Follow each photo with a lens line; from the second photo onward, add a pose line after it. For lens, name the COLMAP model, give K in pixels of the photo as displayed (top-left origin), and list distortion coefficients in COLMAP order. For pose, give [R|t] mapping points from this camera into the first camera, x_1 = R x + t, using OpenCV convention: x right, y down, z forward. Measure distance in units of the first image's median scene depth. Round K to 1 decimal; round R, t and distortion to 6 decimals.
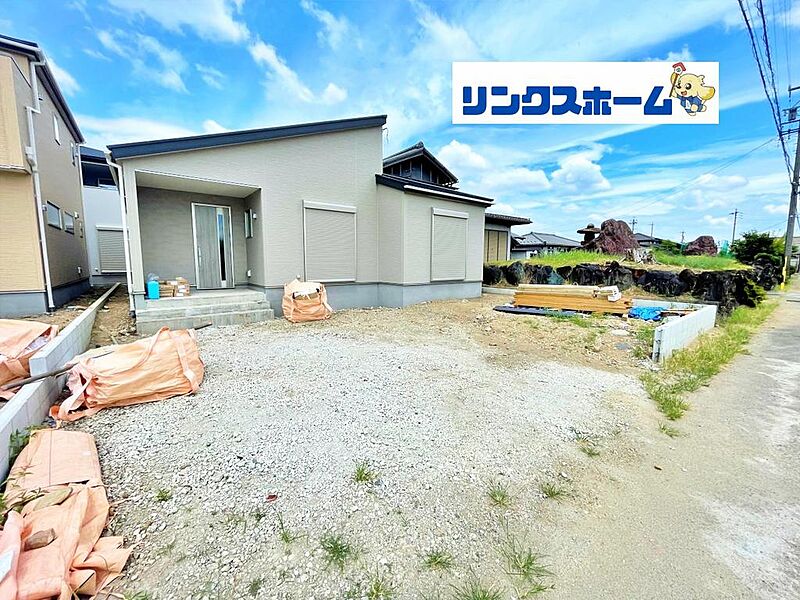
lens RADIAL K [[323.8, 0, 396.5], [0, 323.8, 308.8], [0, 0, 1]] dist [-0.005605, 0.001359]
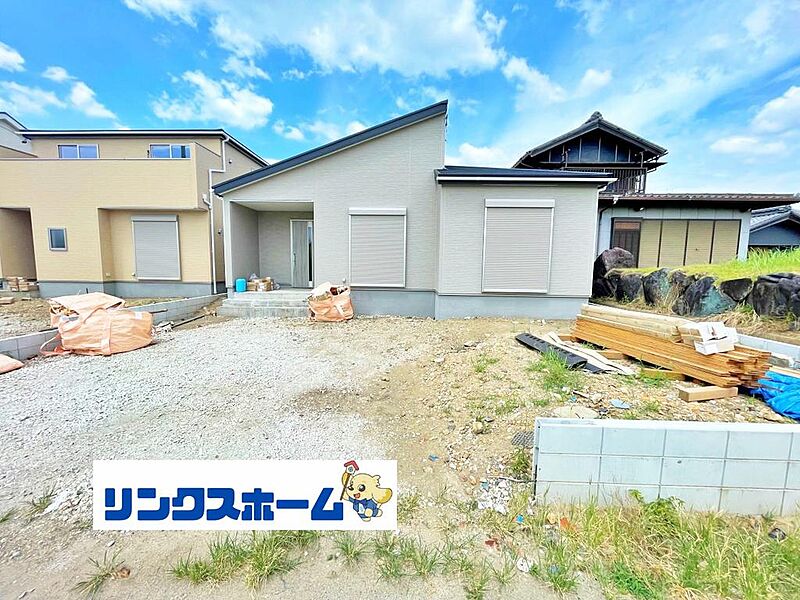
lens RADIAL K [[323.8, 0, 396.5], [0, 323.8, 303.3], [0, 0, 1]] dist [-0.005605, 0.001359]
pose [[0.756943, 0.079580, -0.648617, 0.399852], [-0.104918, 0.994481, -0.000426, -0.031802], [0.645003, 0.068374, 0.761115, 0.239689]]
